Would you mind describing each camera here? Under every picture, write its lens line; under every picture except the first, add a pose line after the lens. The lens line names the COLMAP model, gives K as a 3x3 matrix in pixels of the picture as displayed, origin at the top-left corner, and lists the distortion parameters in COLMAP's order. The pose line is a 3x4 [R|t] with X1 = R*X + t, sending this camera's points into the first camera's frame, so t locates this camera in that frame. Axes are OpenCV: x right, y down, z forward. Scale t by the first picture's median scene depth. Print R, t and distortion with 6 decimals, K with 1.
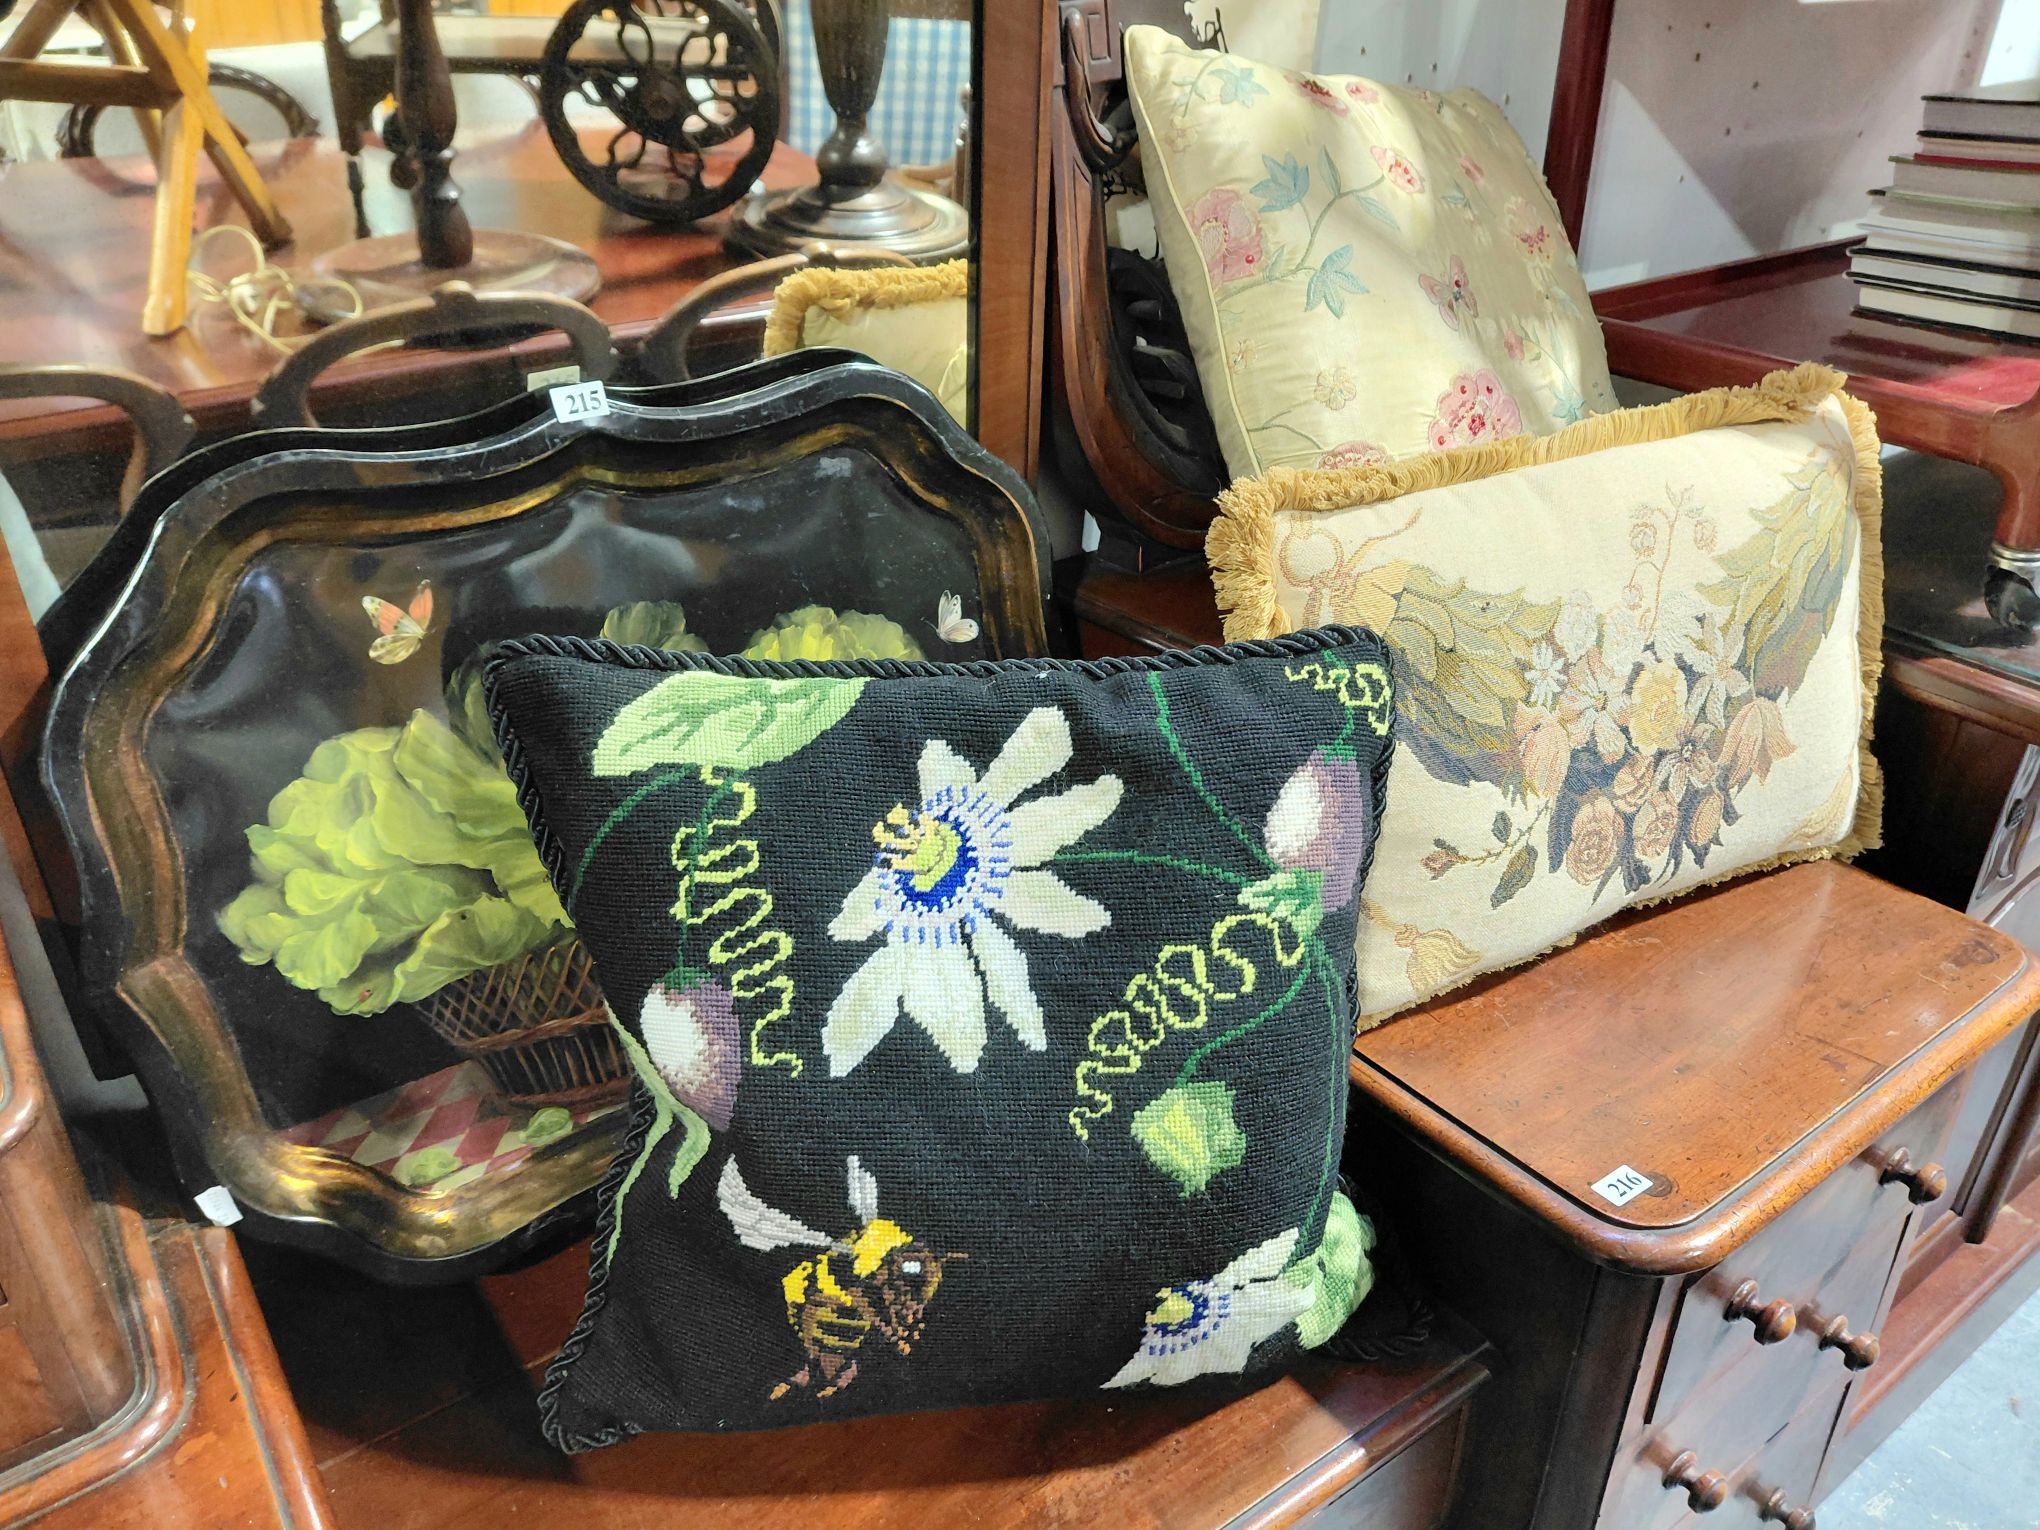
lens RADIAL K [[1587.9, 0, 1020.0], [0, 1587.9, 765.0], [0, 0, 1]] dist [-0.041311, -0.002345]
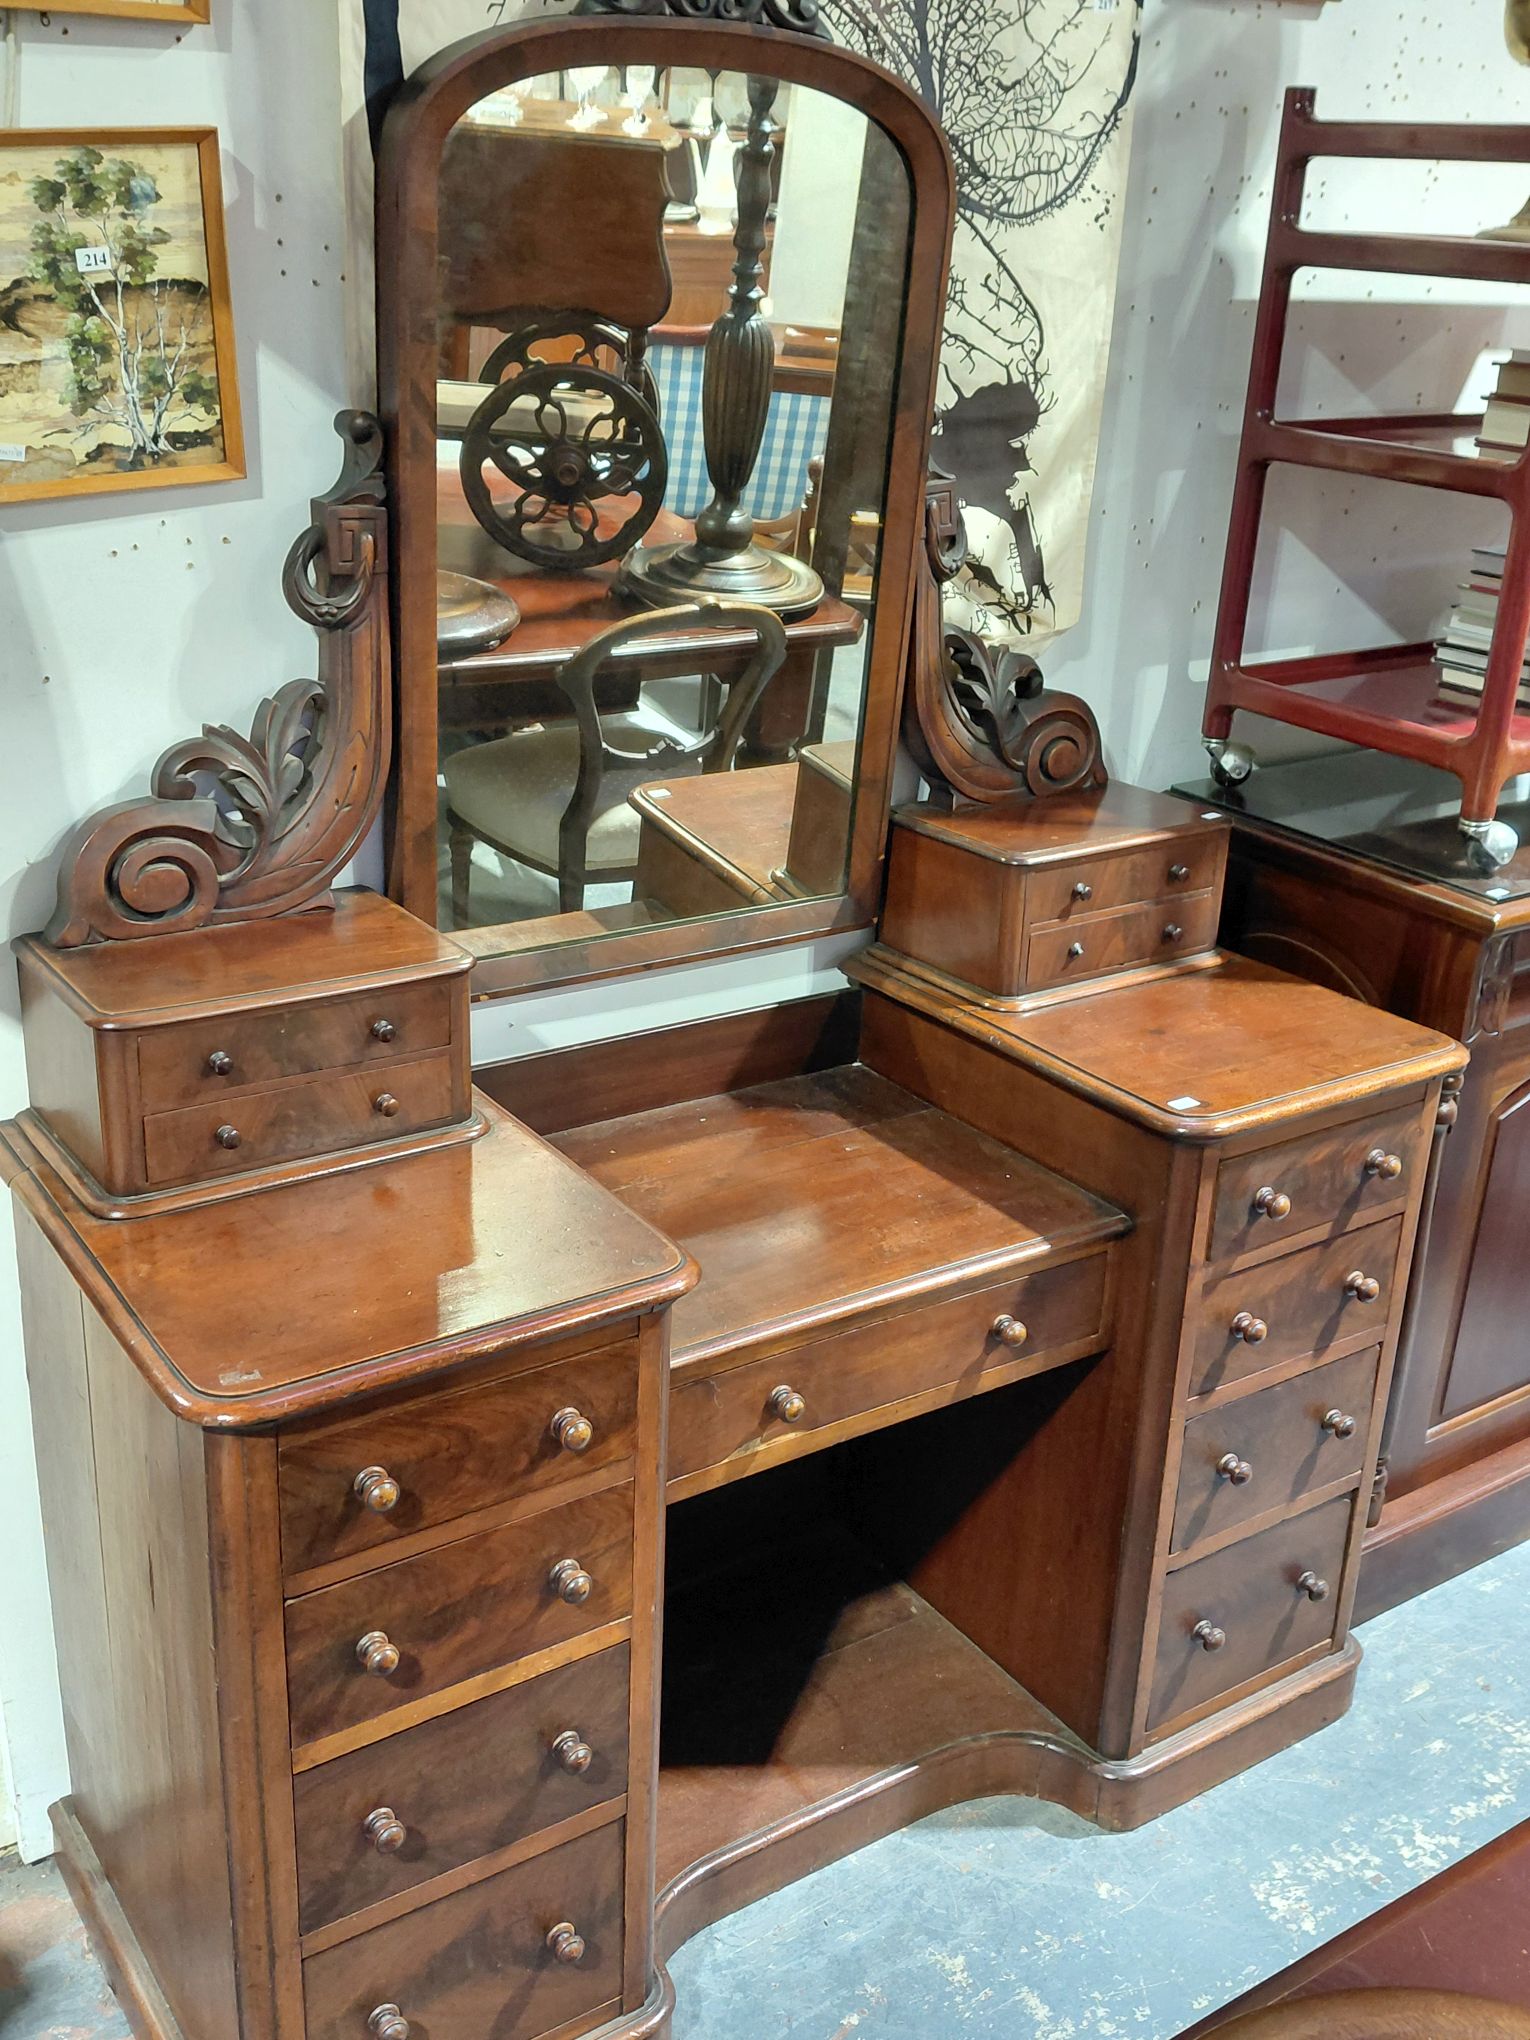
lens RADIAL K [[2036.4, 0, 765.0], [0, 2036.4, 1020.0], [0, 0, 1]] dist [-0.010933, -0.002500]
pose [[0.998299, 0.057068, -0.011898, -0.037268], [-0.058006, 0.992727, -0.105490, 0.148944], [0.005792, 0.106000, 0.994349, -0.496218]]
